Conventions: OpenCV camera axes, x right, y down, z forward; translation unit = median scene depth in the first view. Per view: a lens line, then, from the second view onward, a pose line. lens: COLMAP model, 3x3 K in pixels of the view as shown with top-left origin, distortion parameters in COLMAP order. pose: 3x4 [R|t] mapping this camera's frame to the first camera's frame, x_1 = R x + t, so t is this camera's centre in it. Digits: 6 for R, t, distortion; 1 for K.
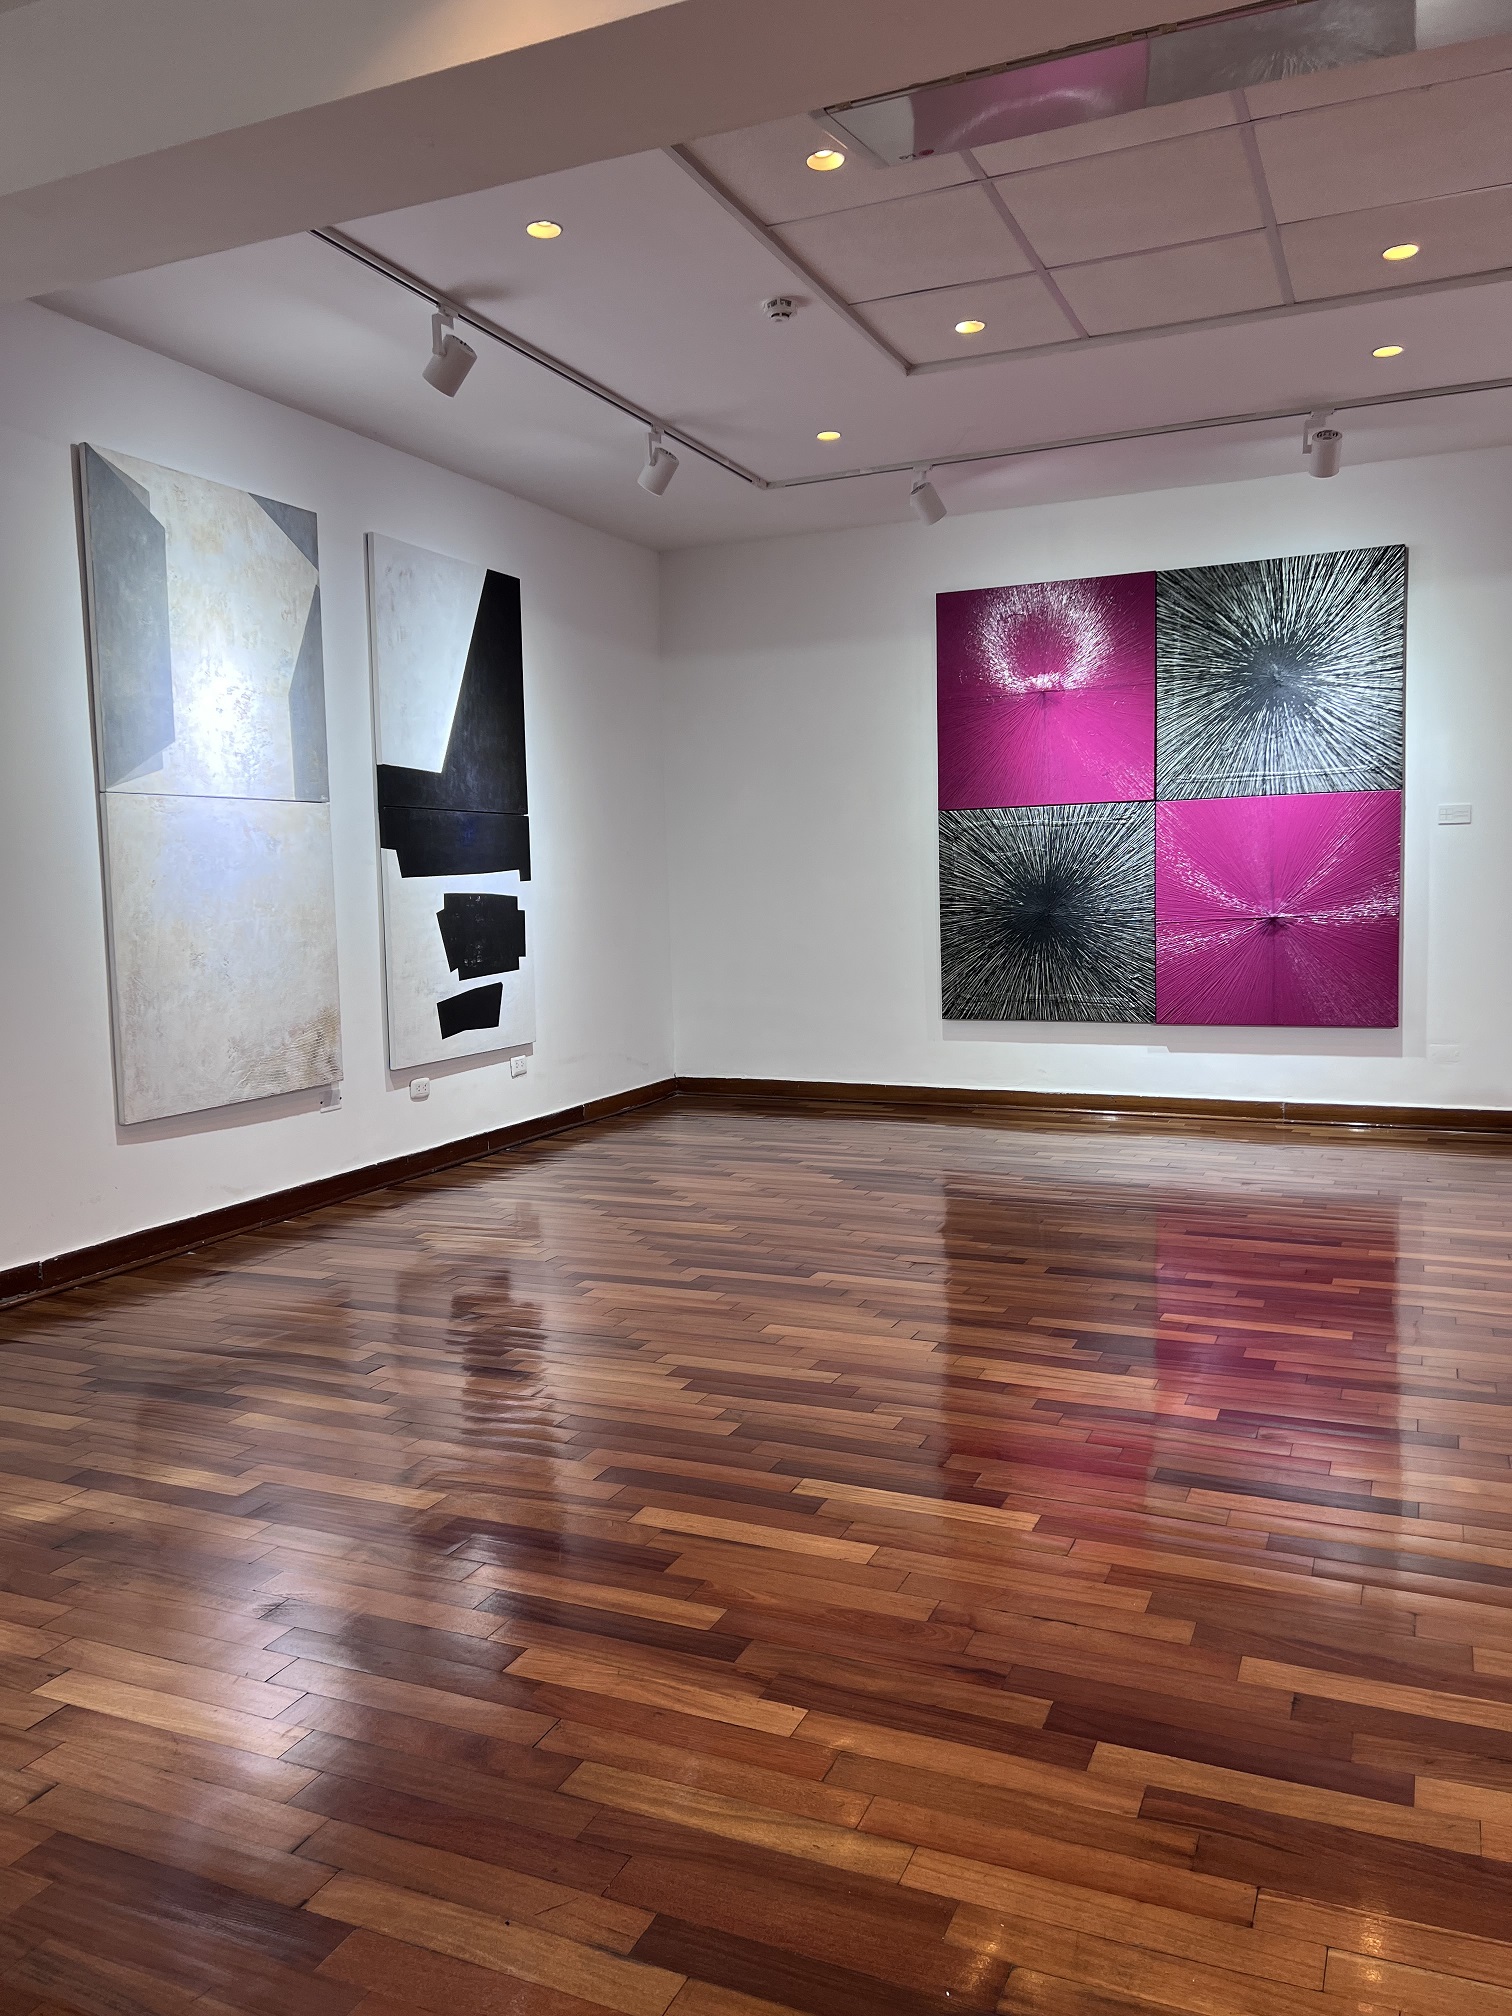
lens RADIAL K [[1501.4, 0, 744.7], [0, 1501.4, 1024.9], [0, 0, 1]] dist [0.033713, -0.007045]
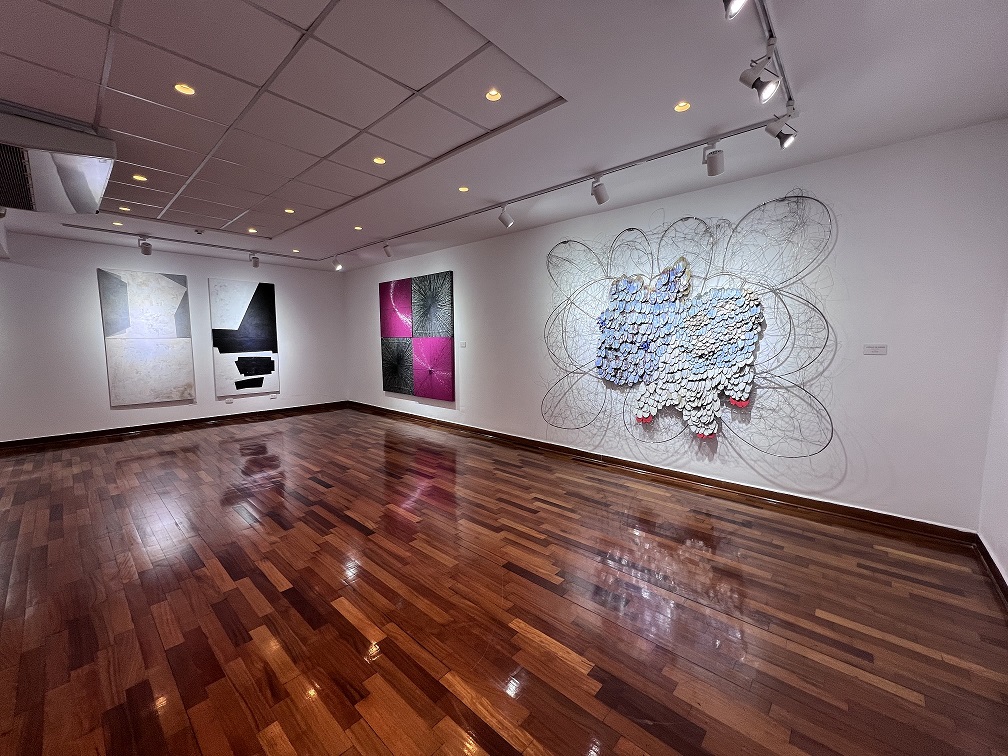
lens RADIAL K [[407.3, 0, 514.6], [0, 407.3, 376.8], [0, 0, 1]] dist [0.004193, 0.000368]
pose [[0.953565, 0.048550, -0.297249, 0.900859], [-0.047886, 0.998807, 0.009520, -0.076908], [0.297357, 0.005156, 0.954752, 0.096954]]
